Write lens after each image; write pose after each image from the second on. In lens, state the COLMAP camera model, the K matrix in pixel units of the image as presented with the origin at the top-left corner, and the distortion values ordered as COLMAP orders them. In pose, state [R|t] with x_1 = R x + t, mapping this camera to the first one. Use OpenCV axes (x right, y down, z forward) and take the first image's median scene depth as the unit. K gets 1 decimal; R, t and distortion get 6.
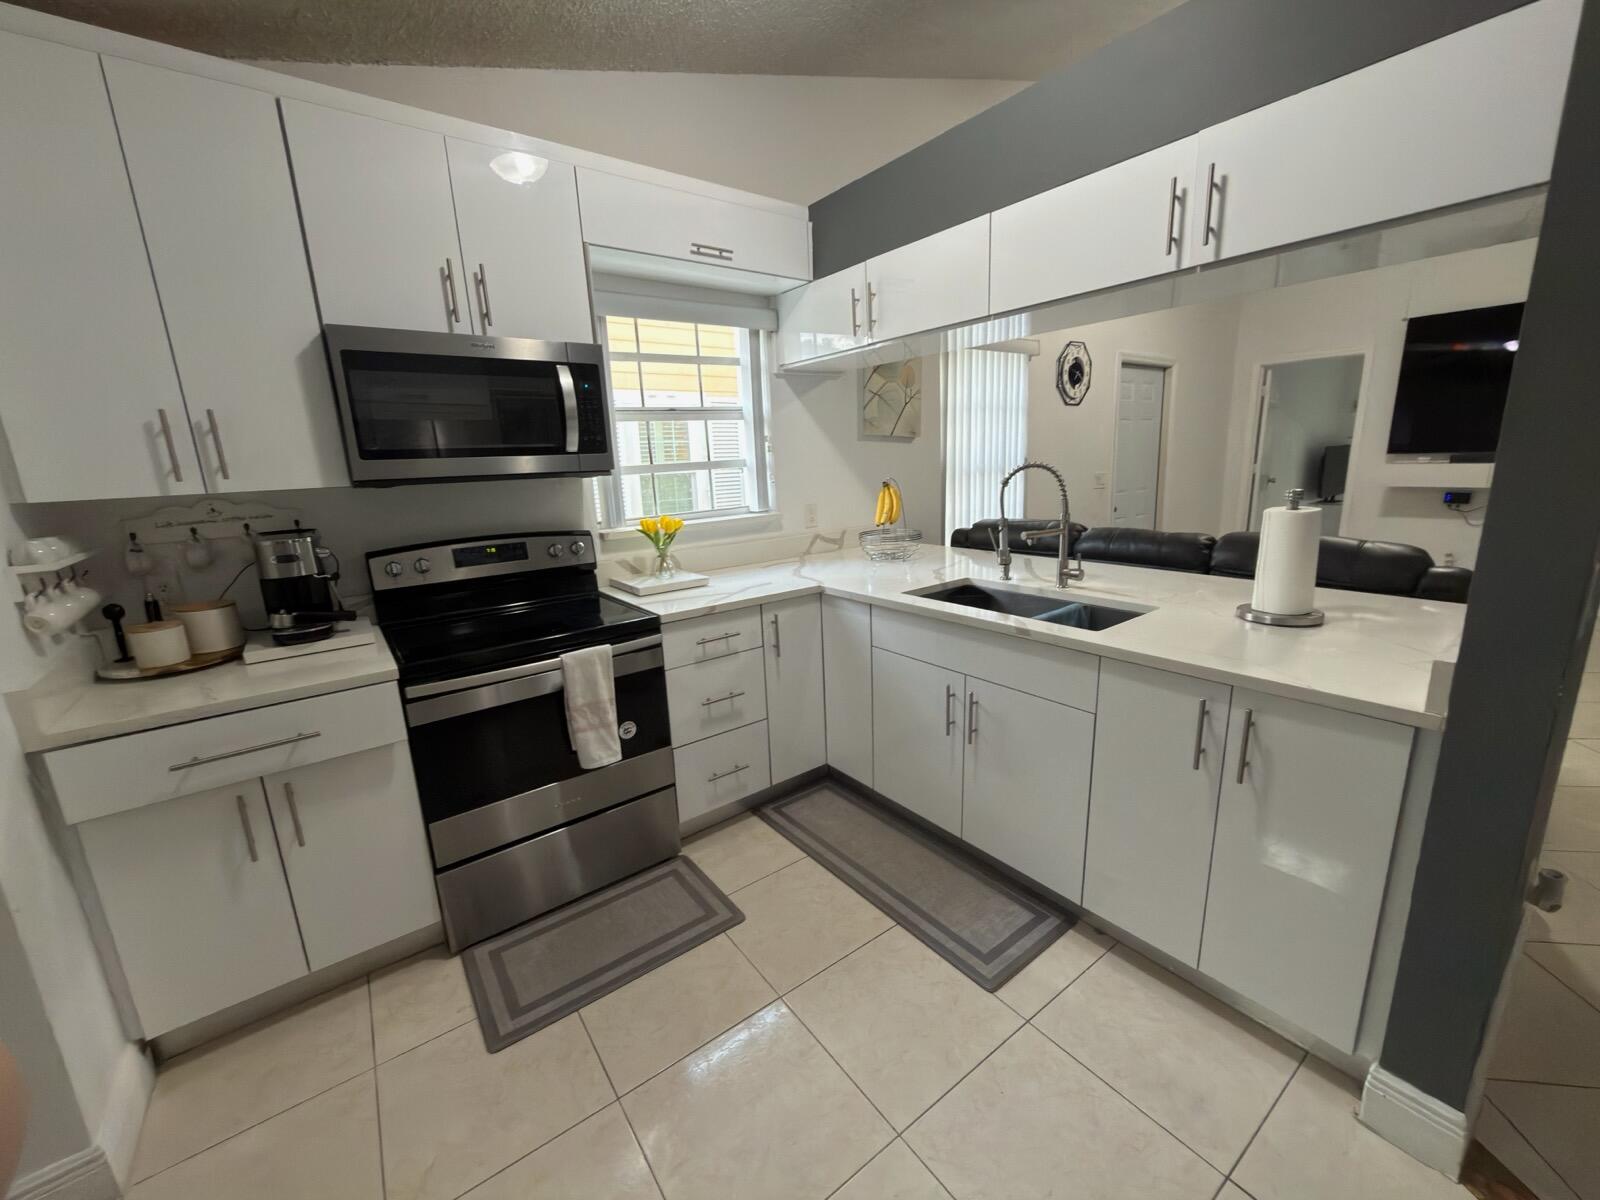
lens RADIAL K [[637.7, 0, 800.2], [0, 637.7, 602.5], [0, 0, 1]] dist [0.003060, 0.000465]
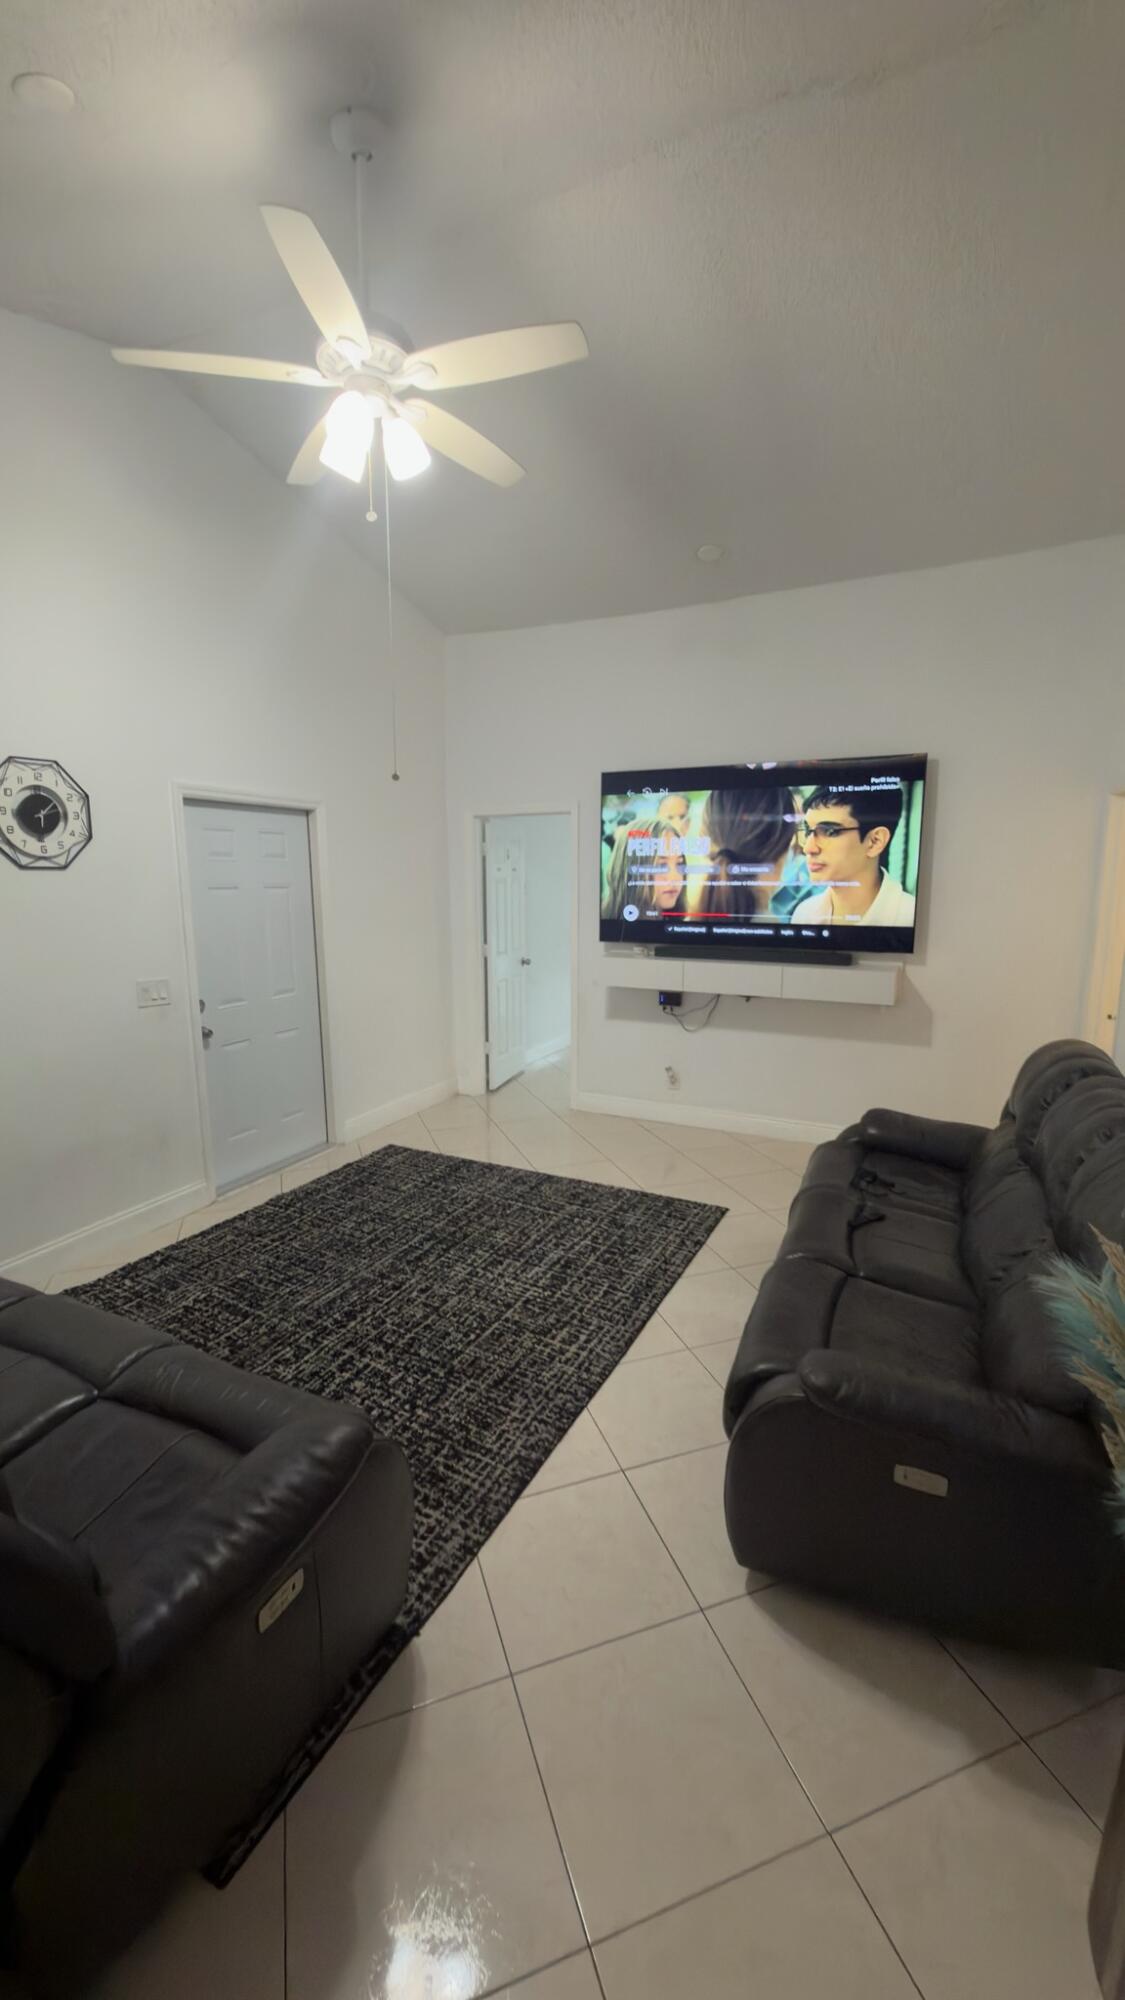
lens RADIAL K [[788.5, 0, 556.3], [0, 788.5, 1006.0], [0, 0, 1]] dist [-0.000163, 0.000198]
pose [[0.891414, -0.036622, 0.451708, 1.069170], [0.069403, 0.996004, -0.056210, -0.257263], [-0.447845, 0.081456, 0.890393, 0.429185]]
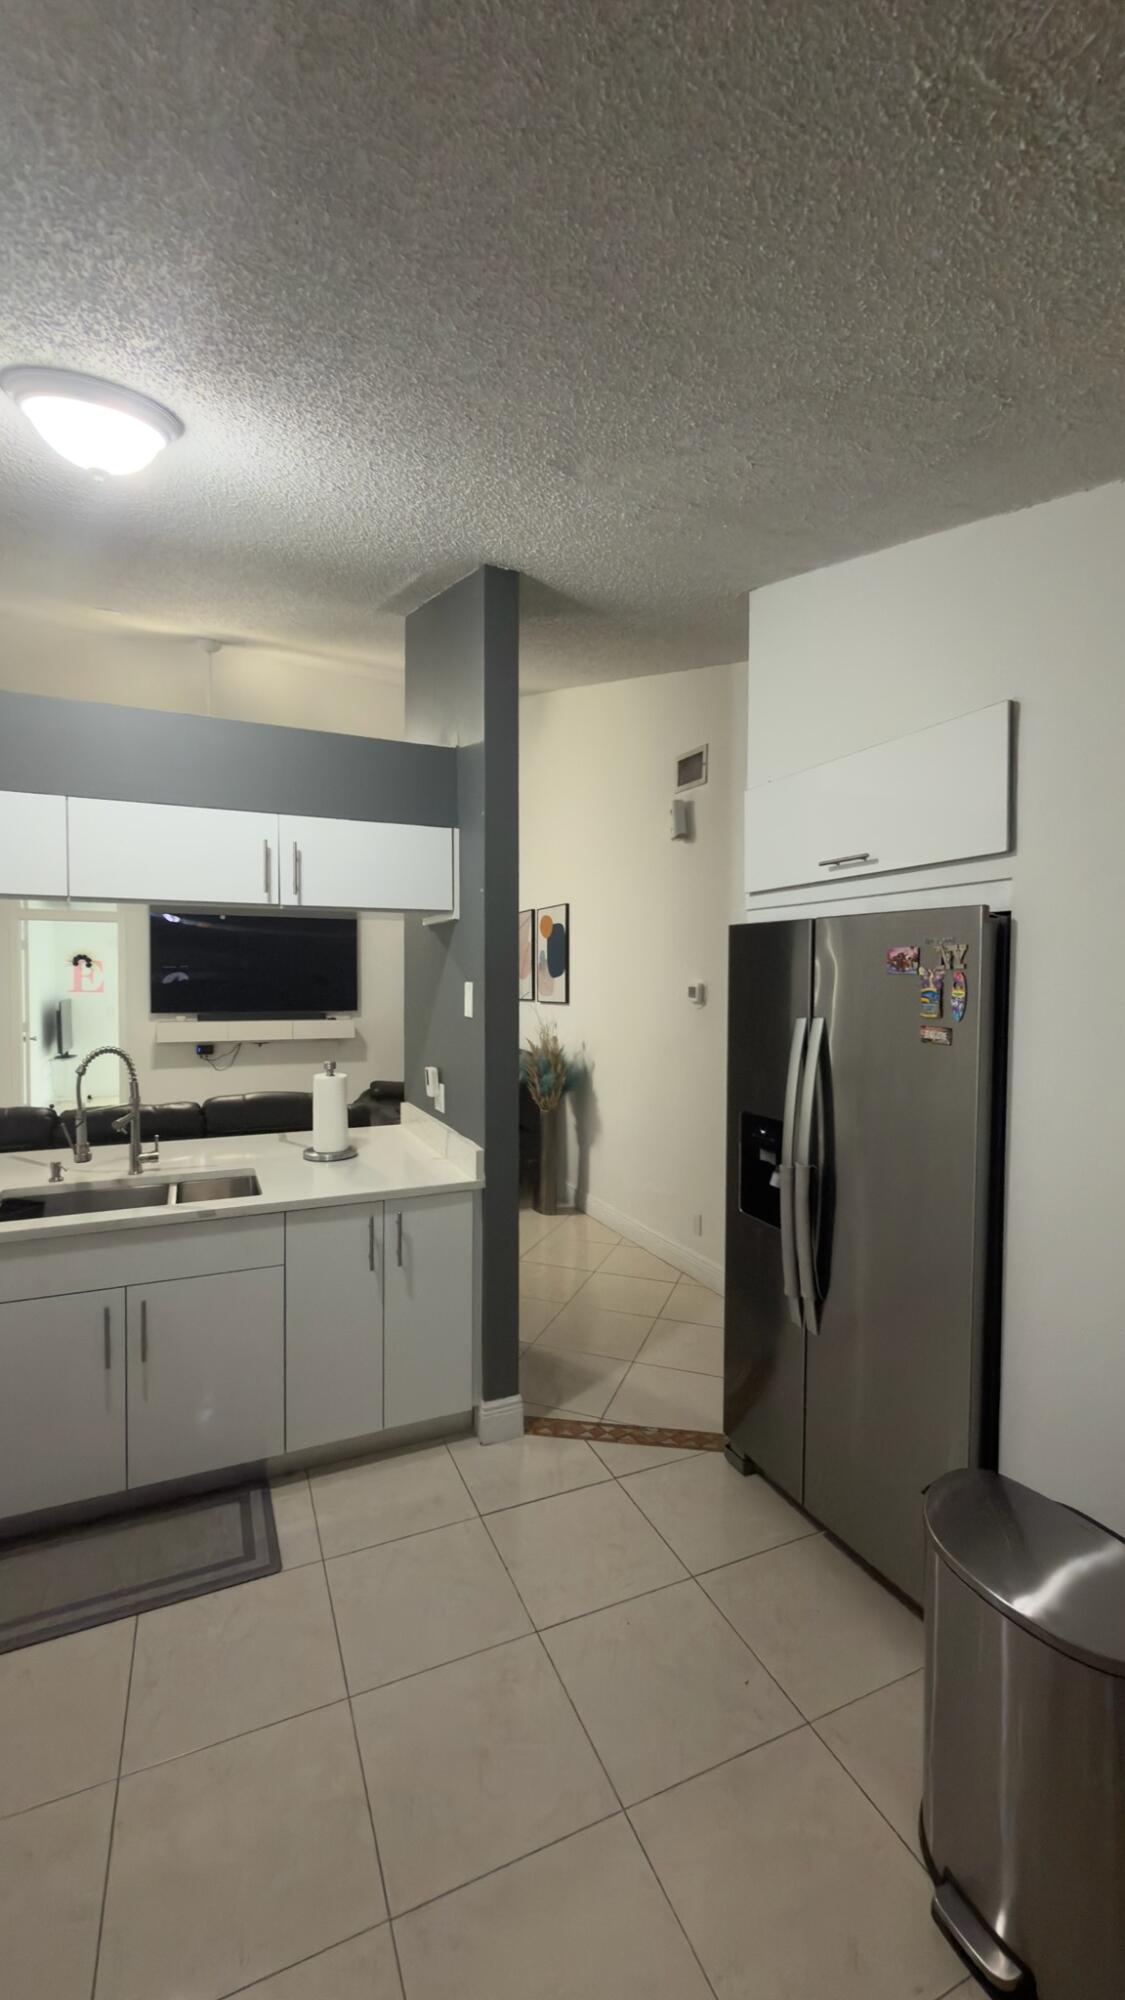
lens RADIAL K [[788.5, 0, 557.0], [0, 788.5, 997.5], [0, 0, 1]] dist [-0.000163, 0.000198]
pose [[0.222238, 0.013457, 0.974900, -0.623953], [0.204216, 0.977083, -0.060040, -0.083746], [-0.953366, 0.212433, 0.214397, 0.091617]]
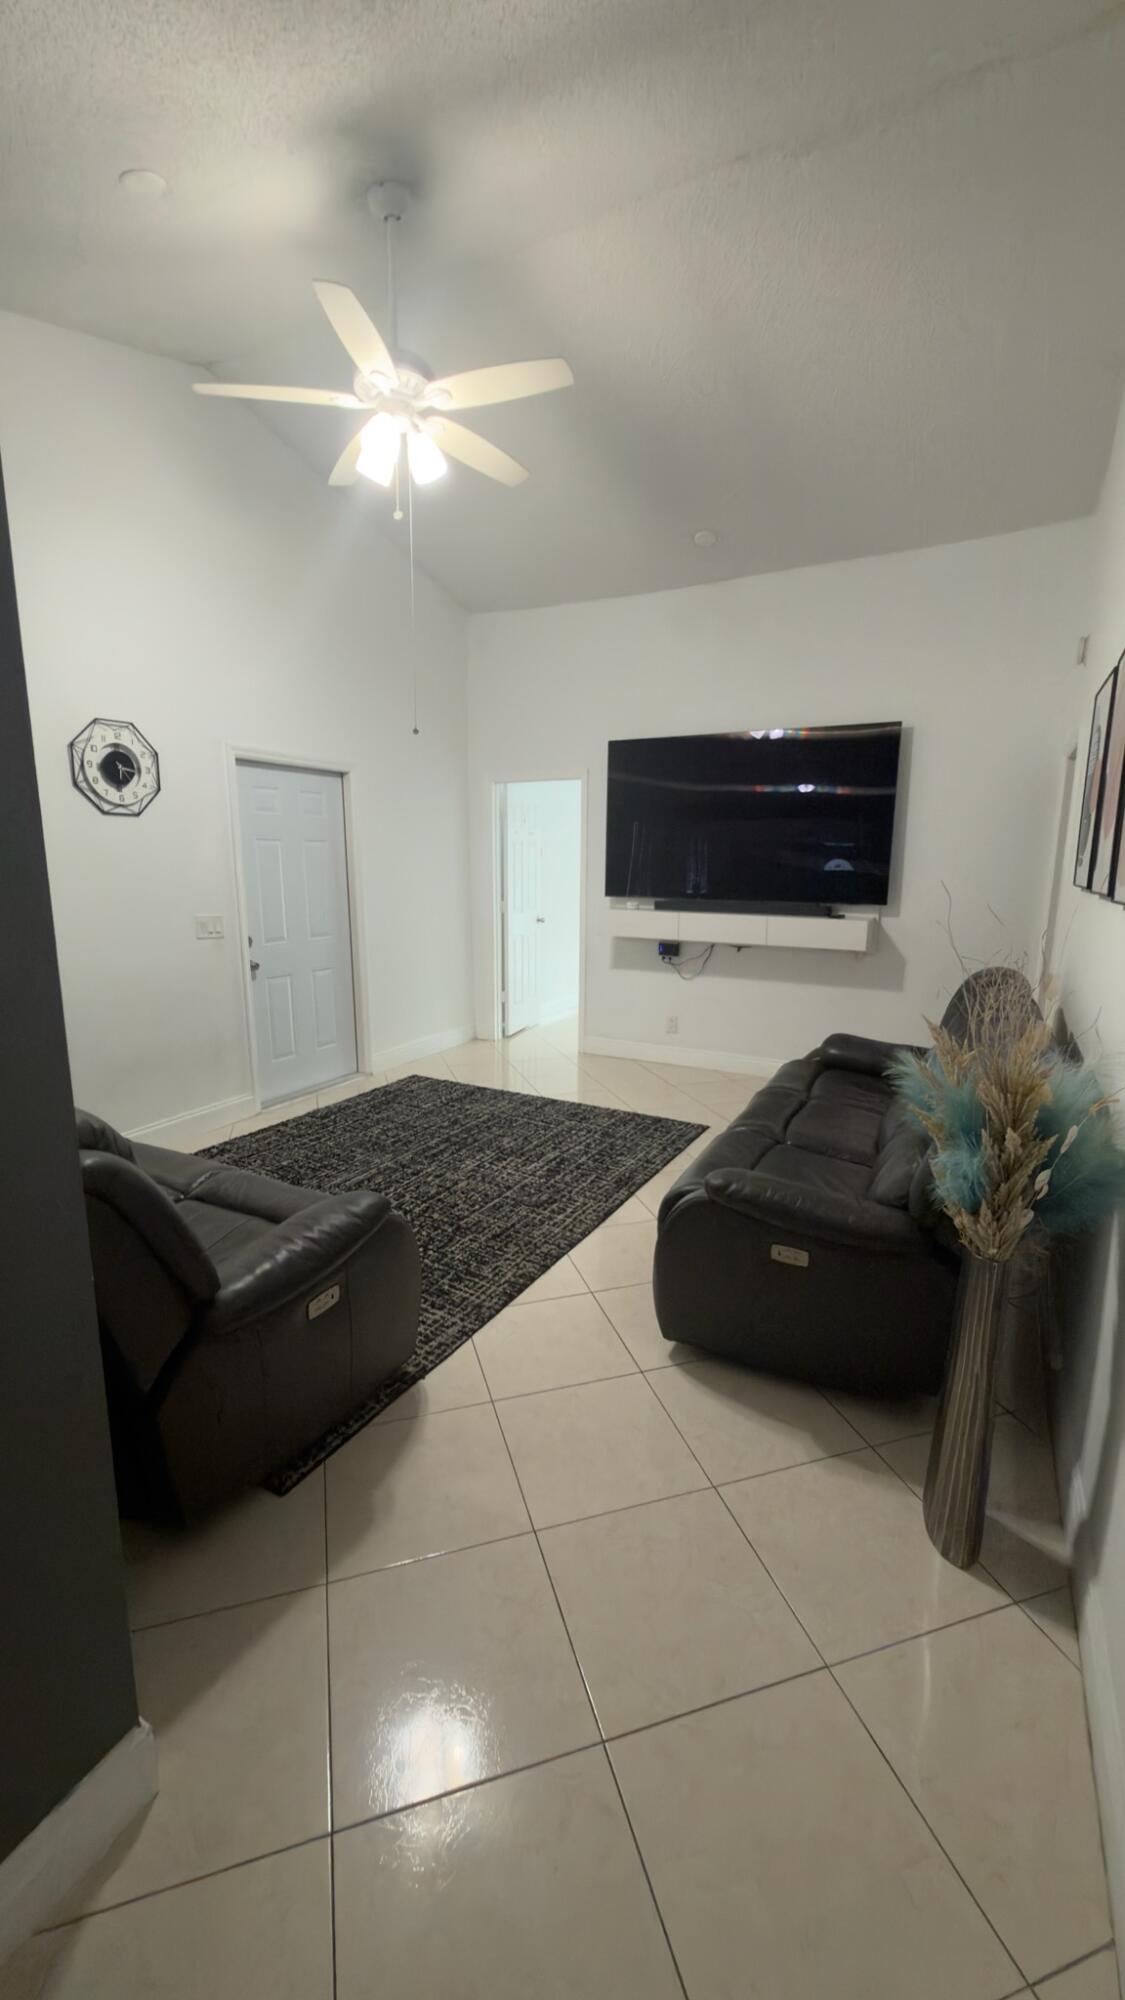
lens RADIAL K [[788.5, 0, 559.0], [0, 788.5, 1003.9], [0, 0, 1]] dist [-0.000163, 0.000198]
pose [[0.906316, -0.034024, 0.421229, 1.019443], [0.054668, 0.997818, -0.037027, -0.132327], [-0.419050, 0.056586, 0.906198, 0.198694]]
